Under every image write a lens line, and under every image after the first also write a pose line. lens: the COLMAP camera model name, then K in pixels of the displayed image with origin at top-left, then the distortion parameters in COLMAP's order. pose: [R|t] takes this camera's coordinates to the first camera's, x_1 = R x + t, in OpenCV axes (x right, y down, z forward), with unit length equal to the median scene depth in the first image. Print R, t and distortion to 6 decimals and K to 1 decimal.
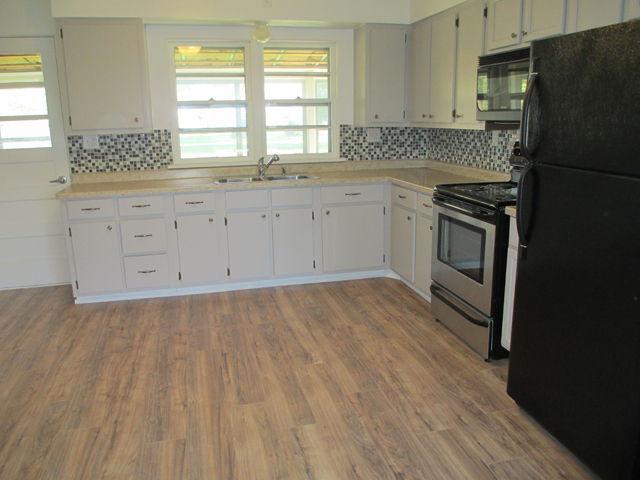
lens RADIAL K [[547.5, 0, 311.9], [0, 547.5, 233.6], [0, 0, 1]] dist [-0.067940, 0.061849]
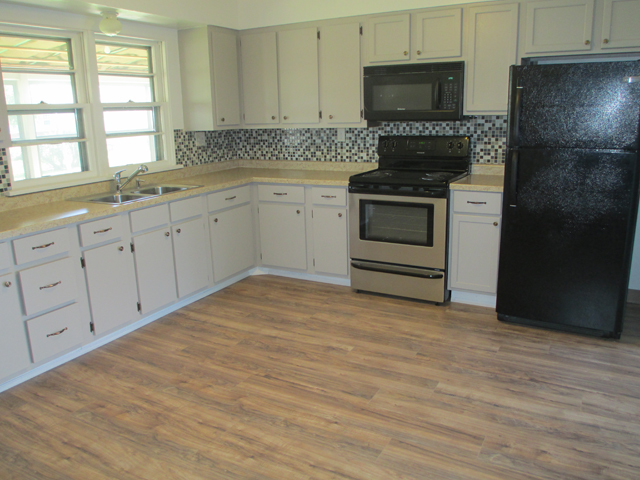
lens RADIAL K [[547.5, 0, 315.7], [0, 547.5, 242.1], [0, 0, 1]] dist [-0.067940, 0.061849]
pose [[0.668638, -0.179892, 0.721500, -0.642811], [0.171613, 0.981433, 0.085662, -0.060820], [-0.723514, 0.066542, 0.687095, 0.247411]]
